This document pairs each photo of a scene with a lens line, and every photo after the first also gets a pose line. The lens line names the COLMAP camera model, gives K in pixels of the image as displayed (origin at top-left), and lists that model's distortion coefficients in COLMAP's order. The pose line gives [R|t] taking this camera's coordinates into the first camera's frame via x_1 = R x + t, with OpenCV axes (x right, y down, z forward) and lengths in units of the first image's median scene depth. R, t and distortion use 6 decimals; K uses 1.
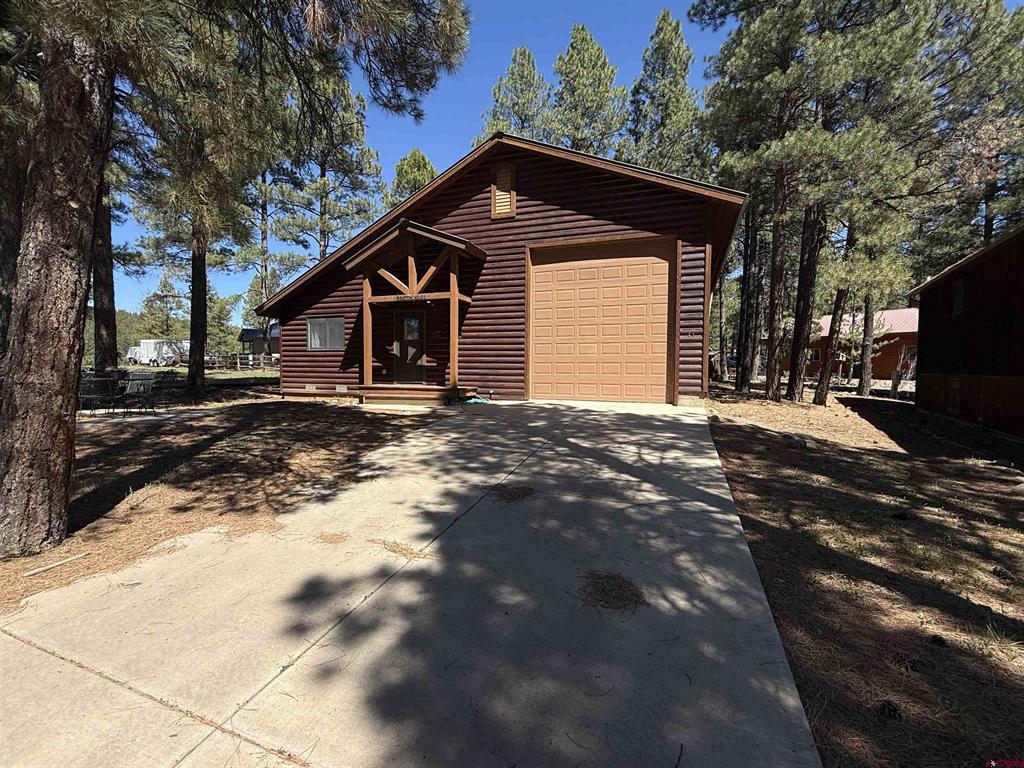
lens RADIAL K [[456.6, 0, 511.1], [0, 456.6, 385.7], [0, 0, 1]] dist [-0.002693, 0.000179]
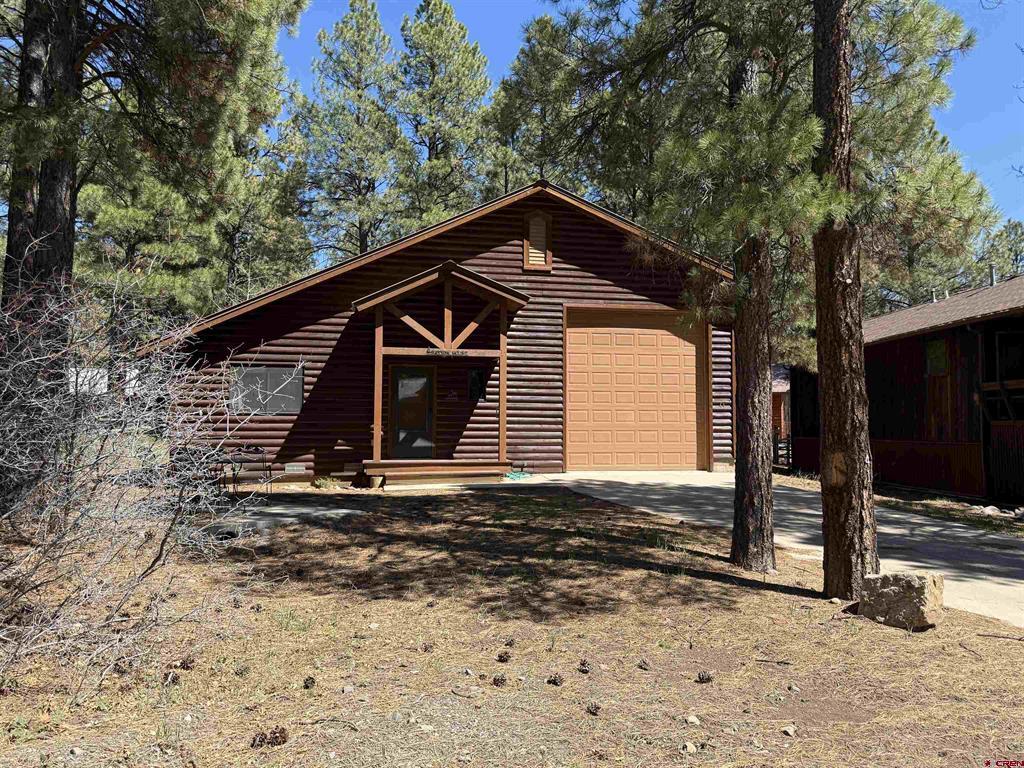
lens RADIAL K [[748.0, 0, 513.6], [0, 748.0, 390.5], [0, 0, 1]] dist [0.065815, -0.007958]
pose [[0.845357, 0.022248, 0.533738, -0.847612], [0.023266, 0.996651, -0.078393, -0.015926], [-0.533695, 0.078688, 0.842008, -0.203607]]
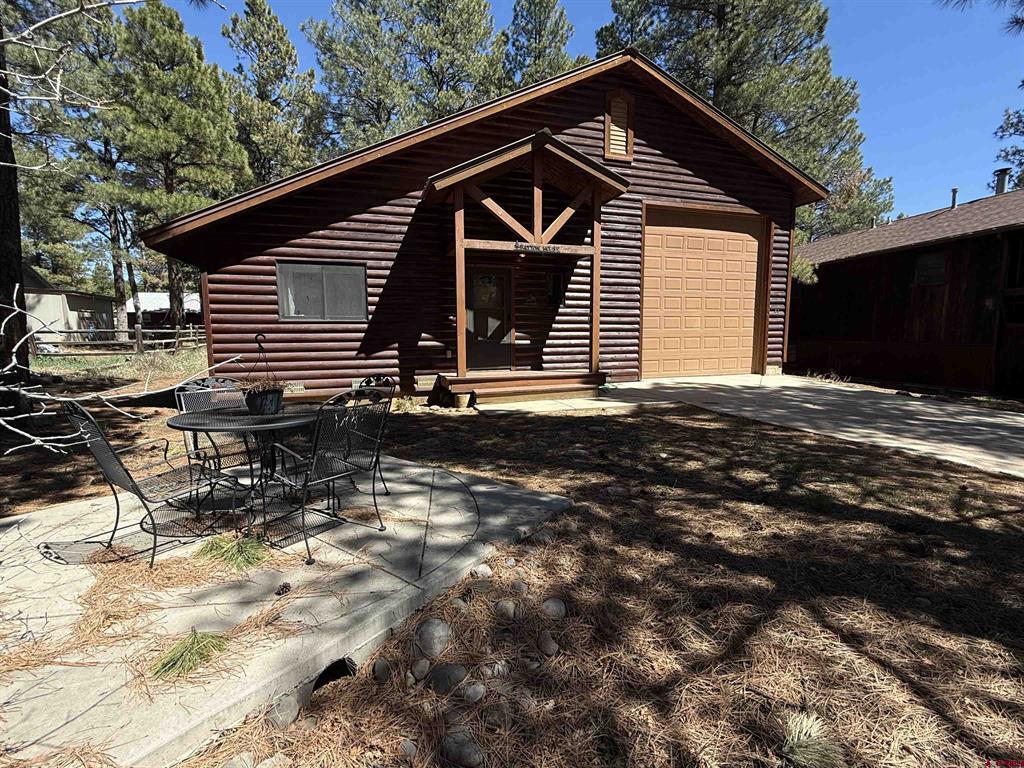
lens RADIAL K [[456.6, 0, 513.1], [0, 456.6, 390.0], [0, 0, 1]] dist [-0.002693, 0.000179]
pose [[0.774673, -0.088325, 0.626163, -0.716907], [0.038847, 0.994974, 0.092287, -0.041325], [-0.631168, -0.047168, 0.774211, 0.469896]]
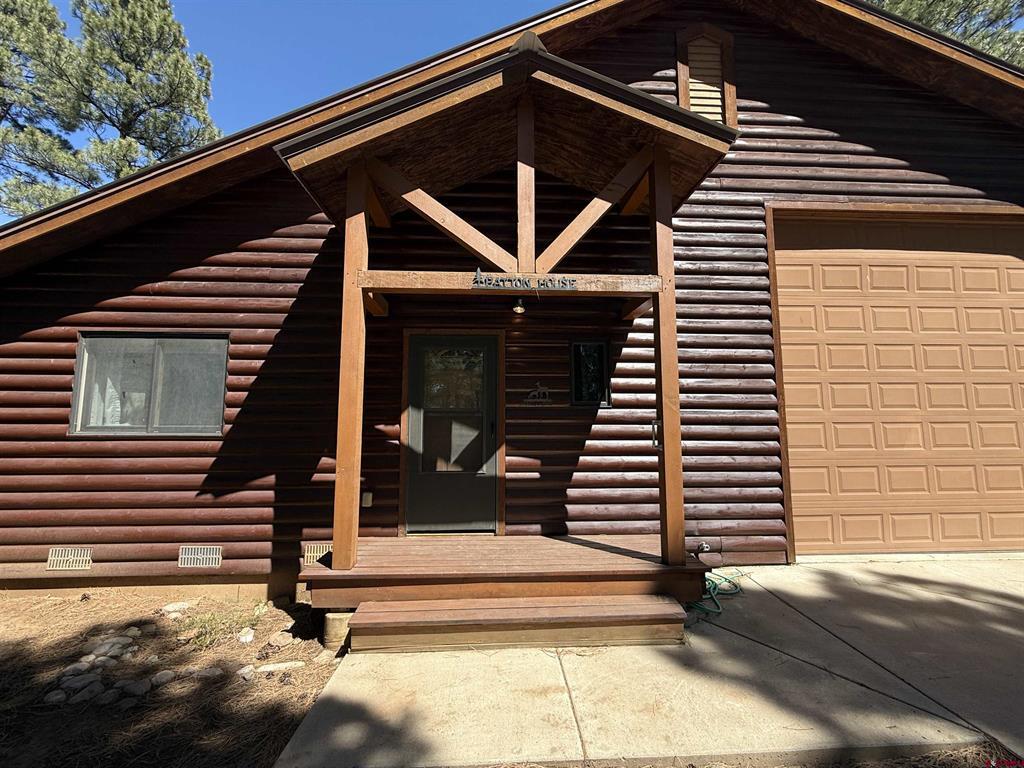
lens RADIAL K [[412.4, 0, 512.4], [0, 412.4, 385.8], [0, 0, 1]] dist [-0.001903, 0.000977]
pose [[0.913052, 0.032021, 0.406584, -0.348014], [0.023539, 0.991114, -0.130916, -0.082115], [-0.407163, 0.129103, 0.904185, 0.752762]]
